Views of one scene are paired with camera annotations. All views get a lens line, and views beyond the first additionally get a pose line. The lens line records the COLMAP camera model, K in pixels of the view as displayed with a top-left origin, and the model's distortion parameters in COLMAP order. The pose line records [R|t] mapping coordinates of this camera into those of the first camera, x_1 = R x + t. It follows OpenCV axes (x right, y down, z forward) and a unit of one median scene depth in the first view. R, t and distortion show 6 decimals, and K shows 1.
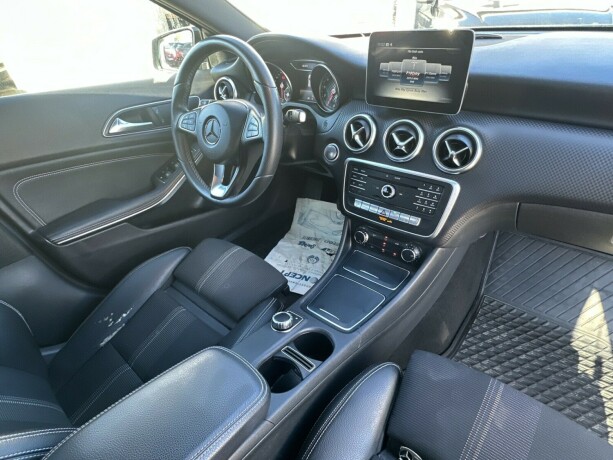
lens RADIAL K [[337.8, 0, 306.8], [0, 337.8, 232.0], [0, 0, 1]] dist [-0.001289, -0.000384]
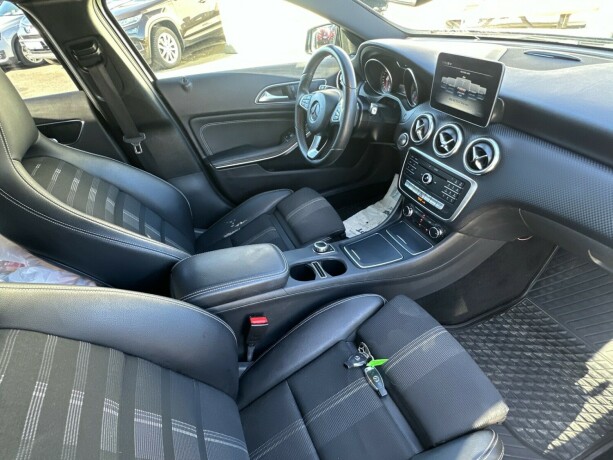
lens RADIAL K [[340.0, 0, 306.5], [0, 340.0, 230.0], [0, 0, 1]] dist [-0.002163, -0.000759]
pose [[0.888807, 0.268877, -0.371116, 0.347543], [-0.236418, 0.962739, 0.131302, 0.005782], [0.392592, -0.028964, 0.919257, -0.345050]]
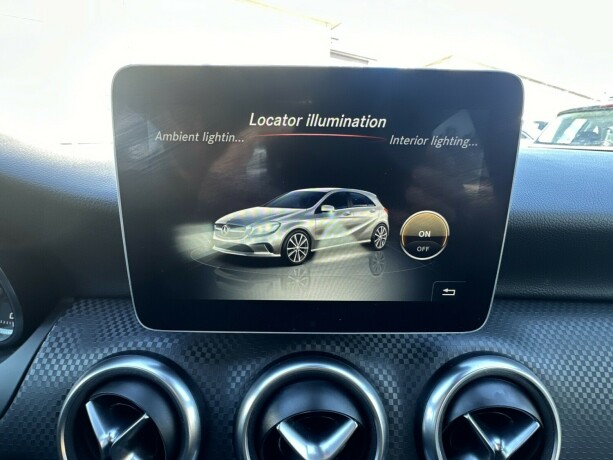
lens RADIAL K [[340.0, 0, 306.5], [0, 340.0, 230.0], [0, 0, 1]] dist [-0.002163, -0.000759]
pose [[0.755694, -0.081851, 0.649790, 0.101218], [0.305120, 0.921908, -0.238720, -0.334140], [-0.579507, 0.378663, 0.721655, 0.677227]]
